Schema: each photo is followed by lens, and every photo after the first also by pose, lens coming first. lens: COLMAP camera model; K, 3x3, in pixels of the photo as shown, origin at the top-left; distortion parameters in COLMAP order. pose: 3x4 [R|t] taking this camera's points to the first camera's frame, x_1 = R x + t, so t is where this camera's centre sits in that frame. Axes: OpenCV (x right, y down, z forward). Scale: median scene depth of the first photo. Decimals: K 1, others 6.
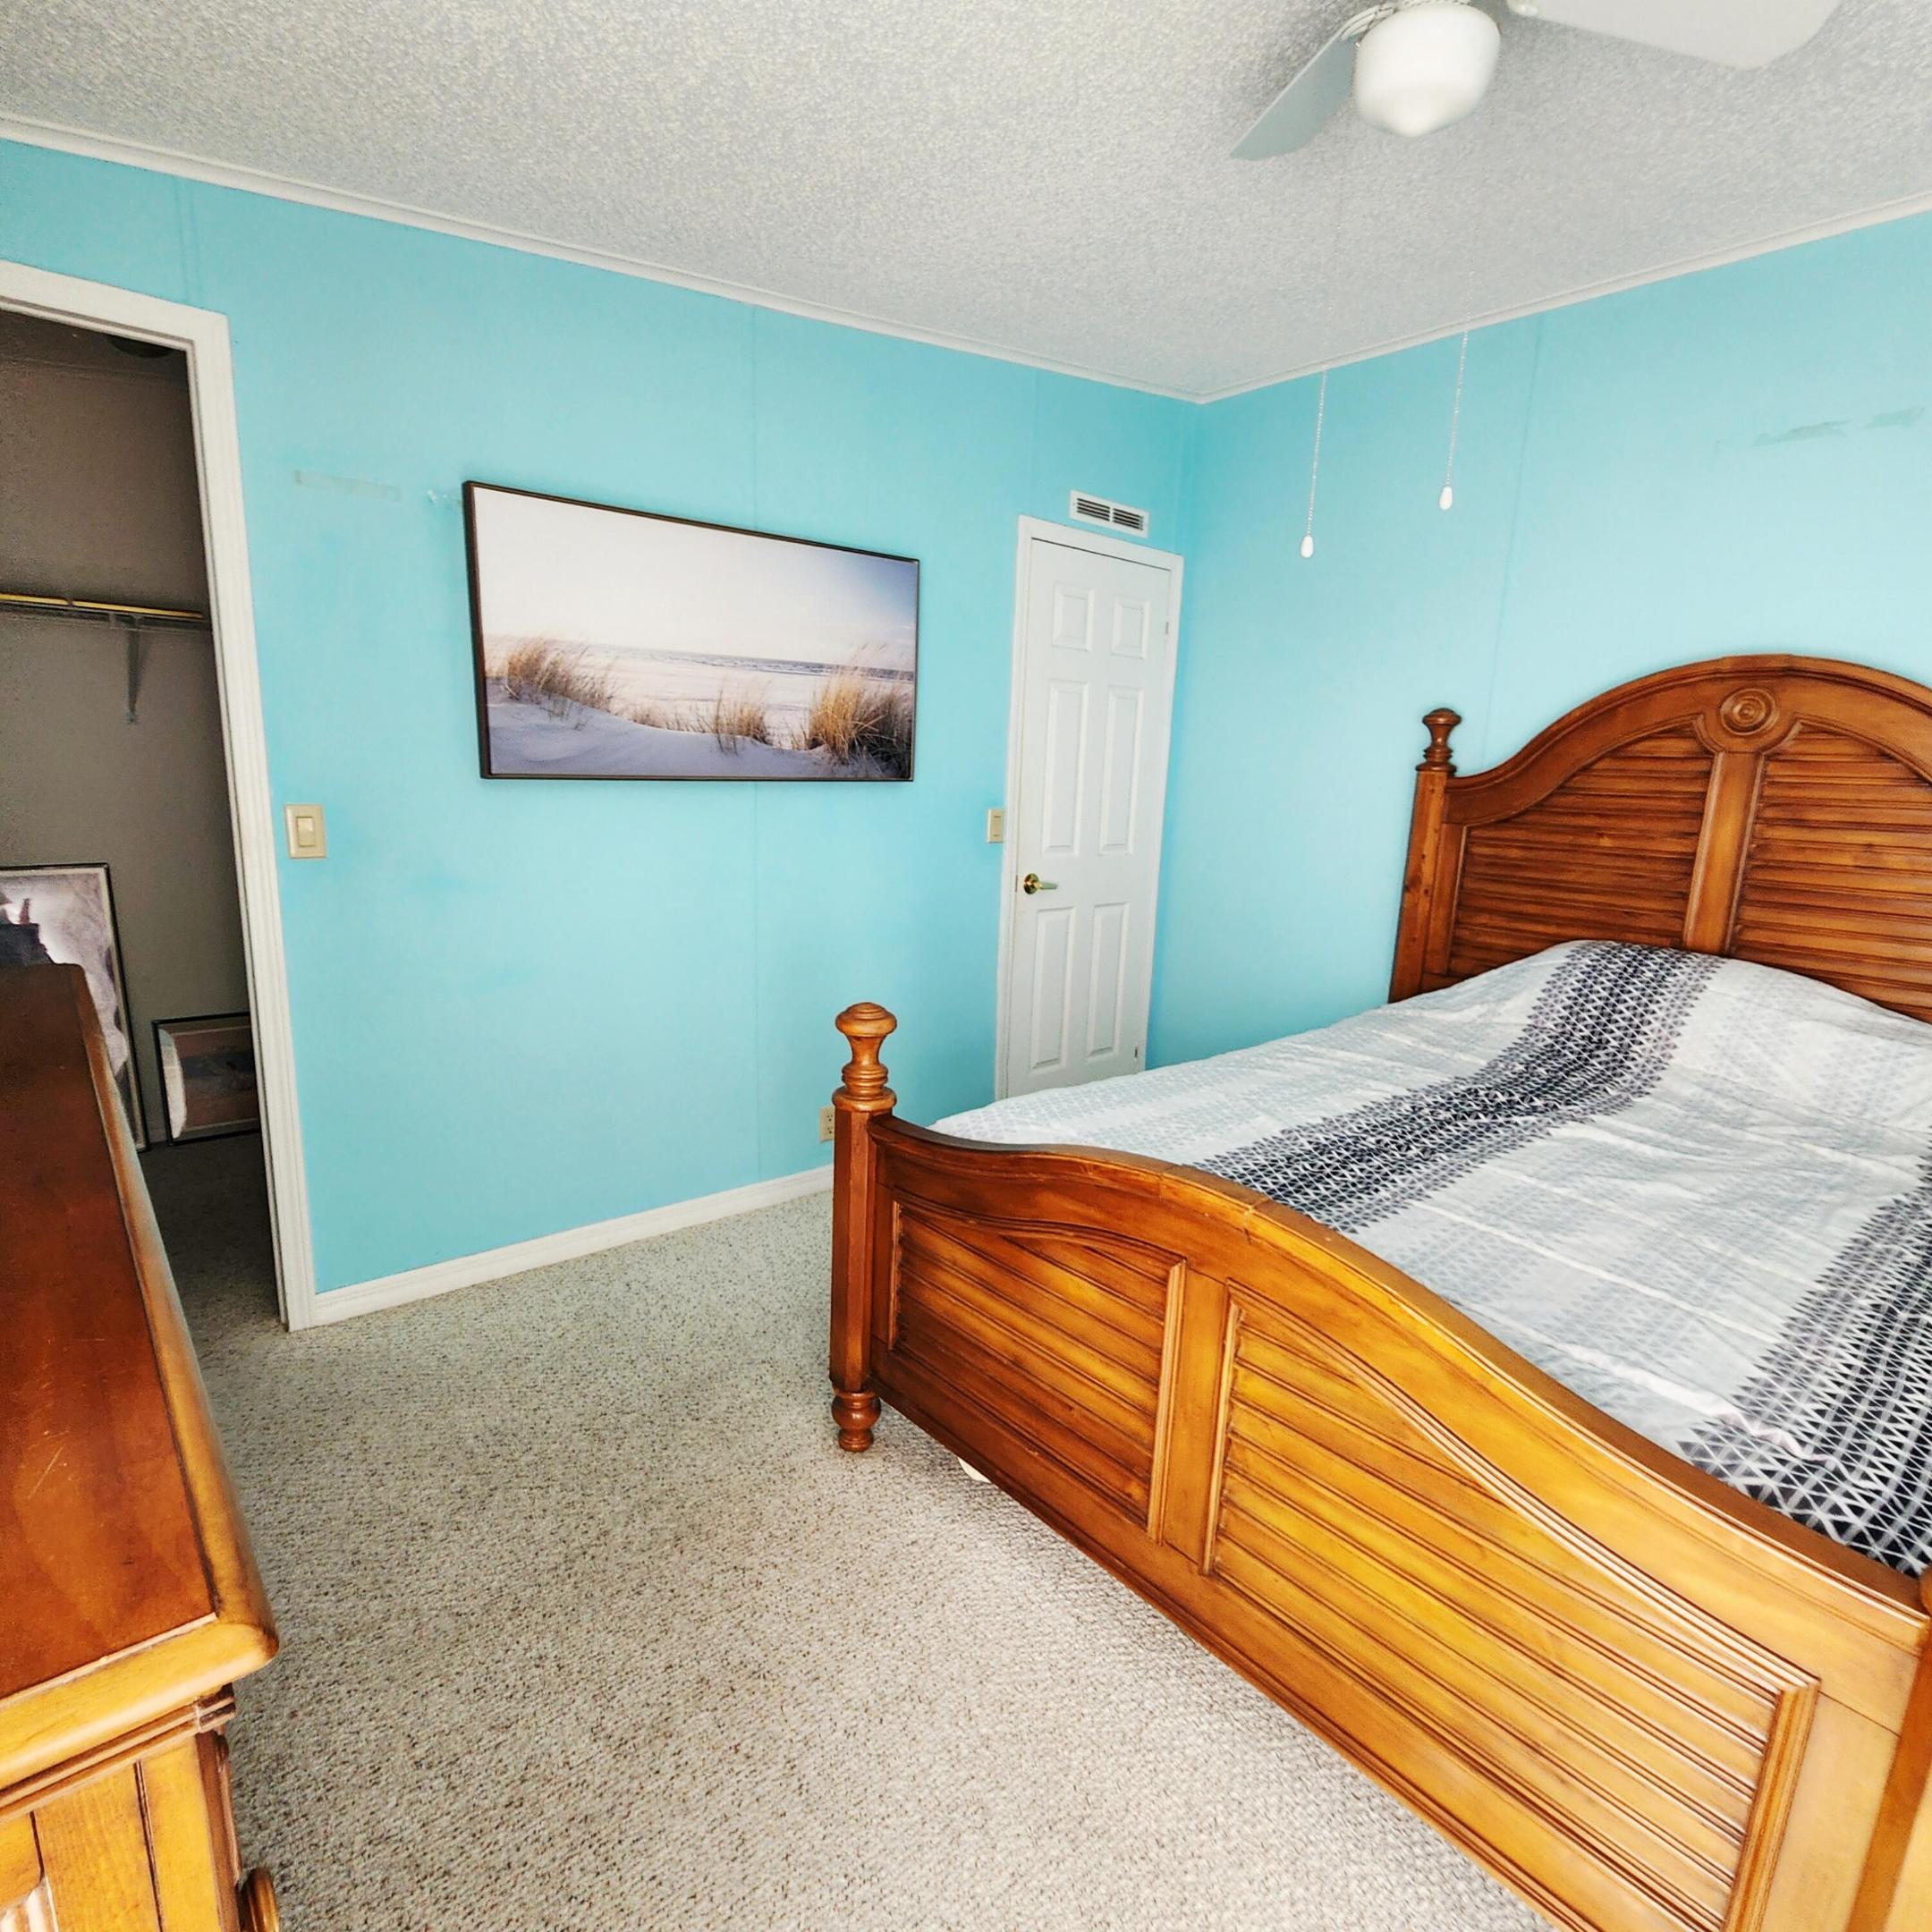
lens RADIAL K [[1060.4, 0, 972.2], [0, 1060.4, 971.6], [0, 0, 1]] dist [0.003720, -0.002129]
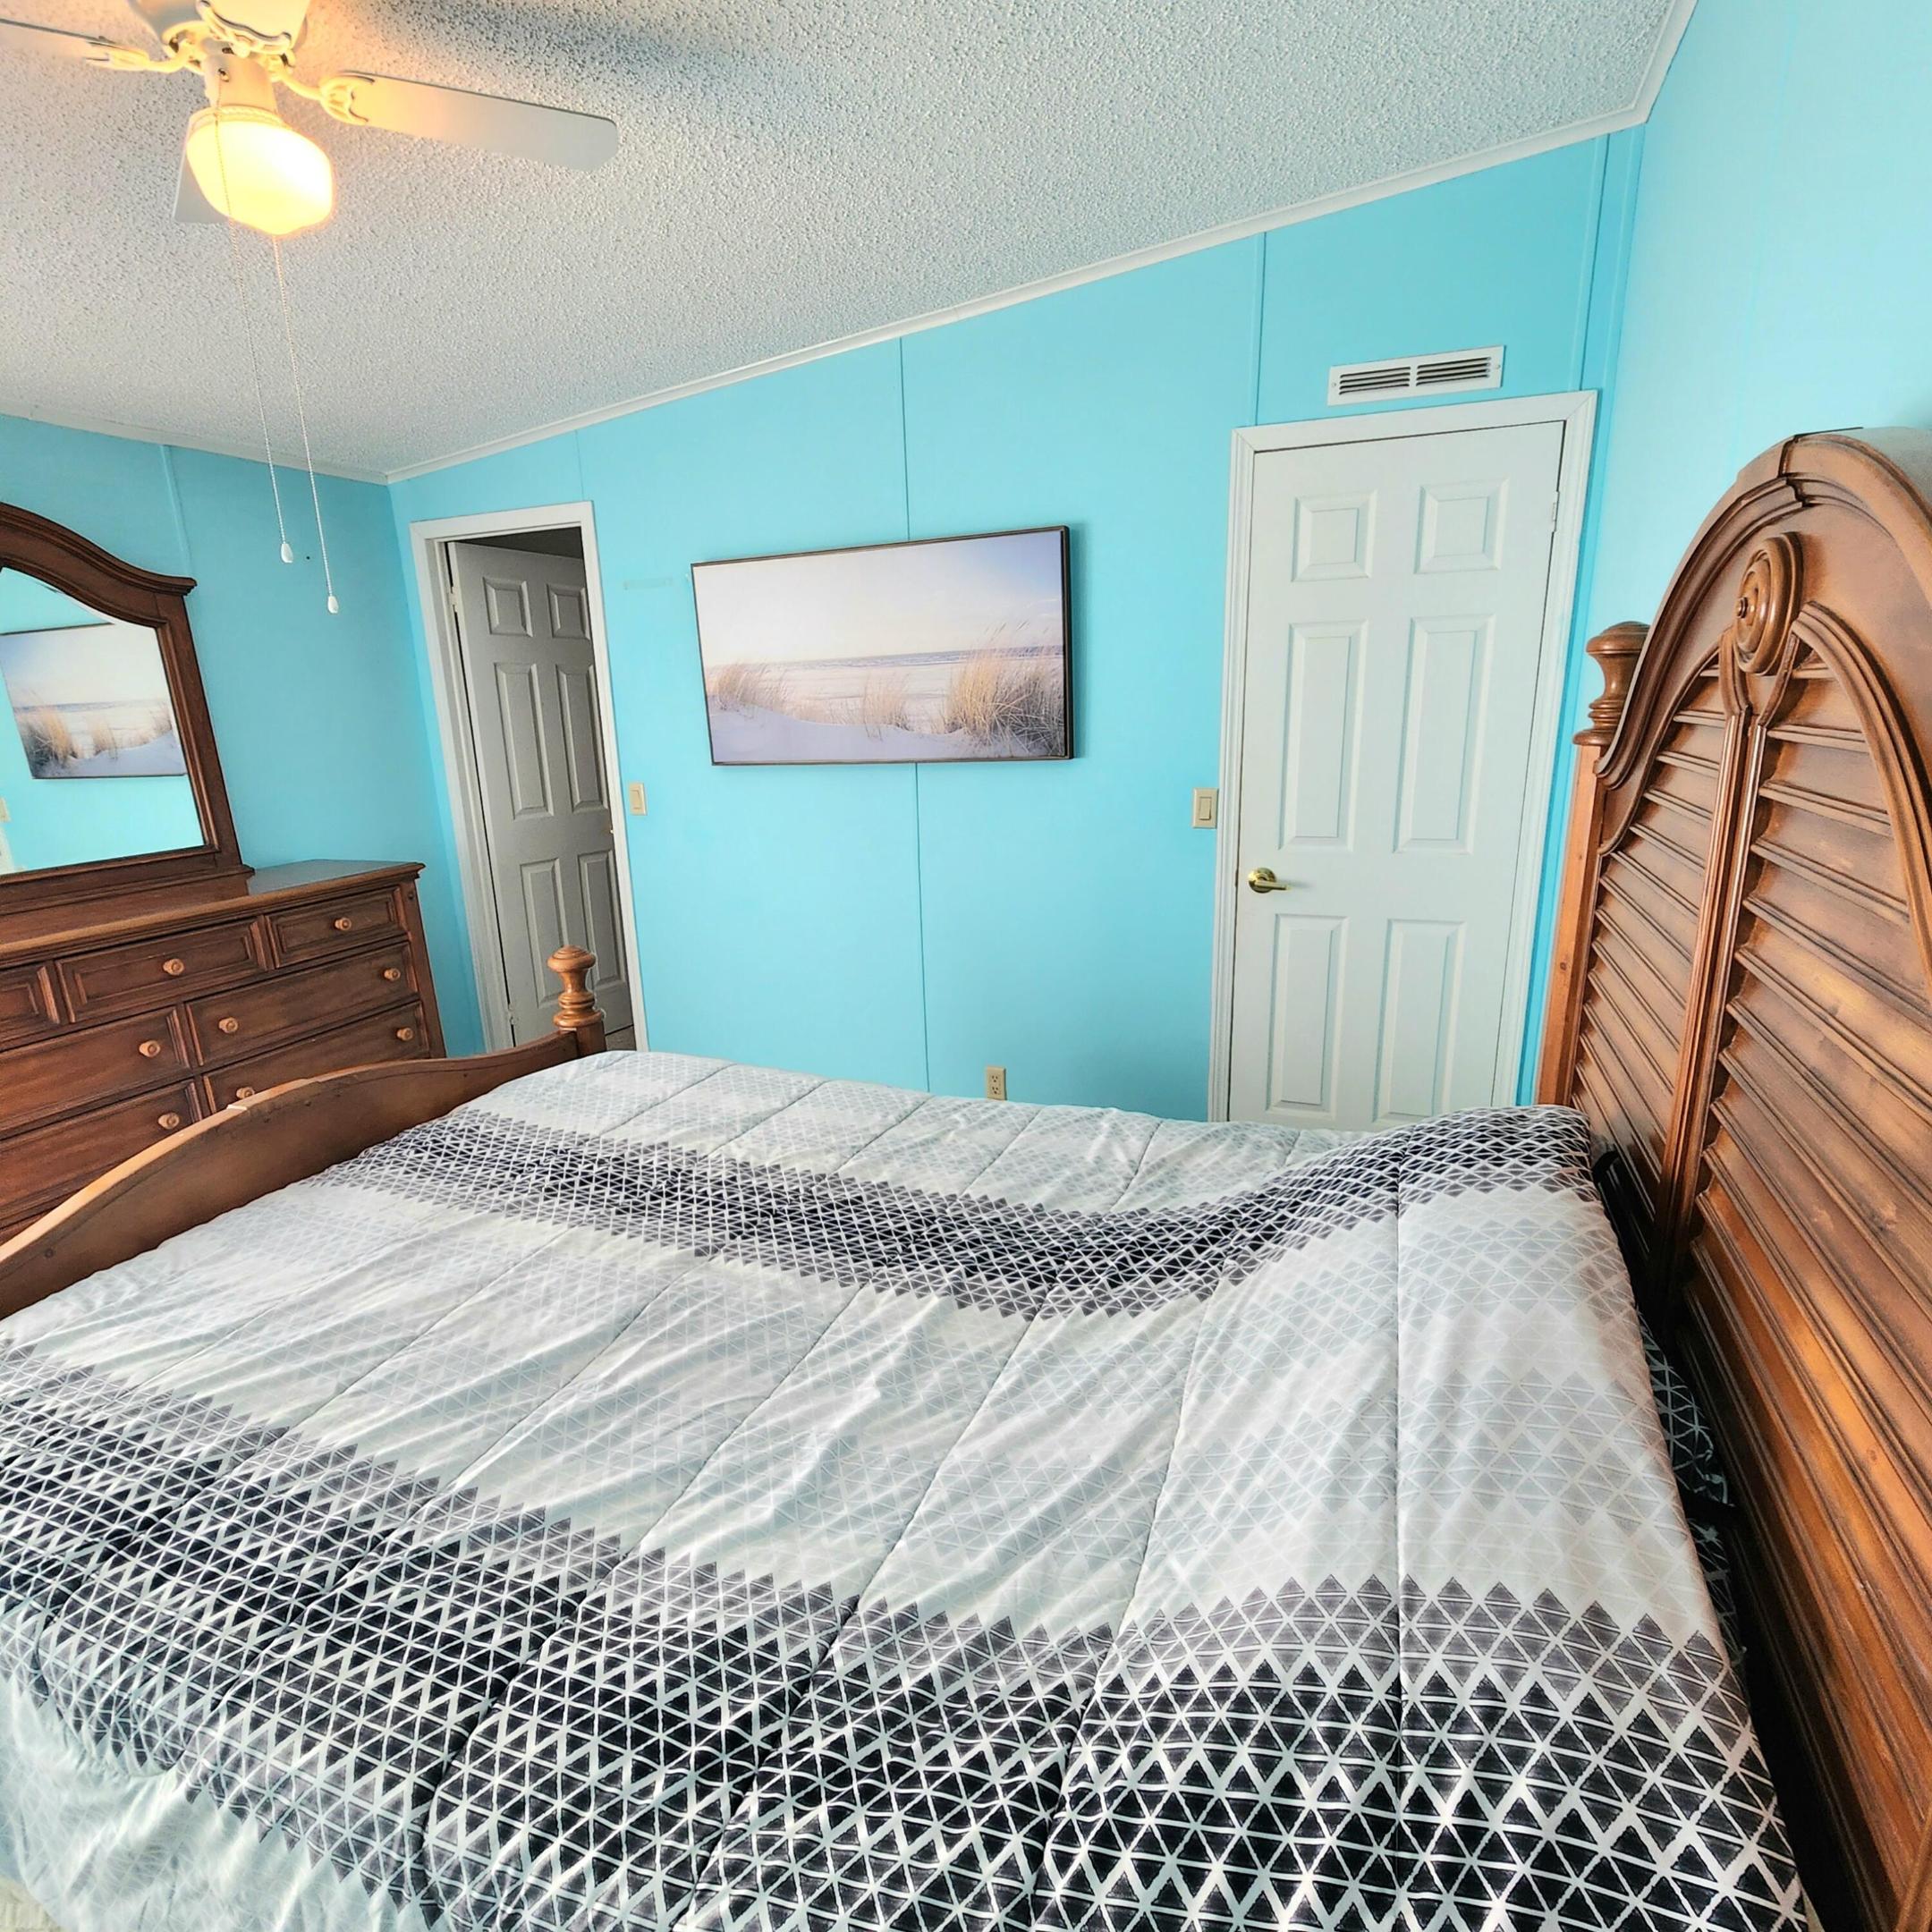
lens RADIAL K [[1075.6, 0, 970.5], [0, 1075.6, 971.6], [0, 0, 1]] dist [0.001960, 0.000815]
pose [[0.458684, 0.176389, -0.870917, 1.047283], [-0.129478, 0.982907, 0.130879, -0.145427], [0.879116, 0.052732, 0.473682, 0.638120]]
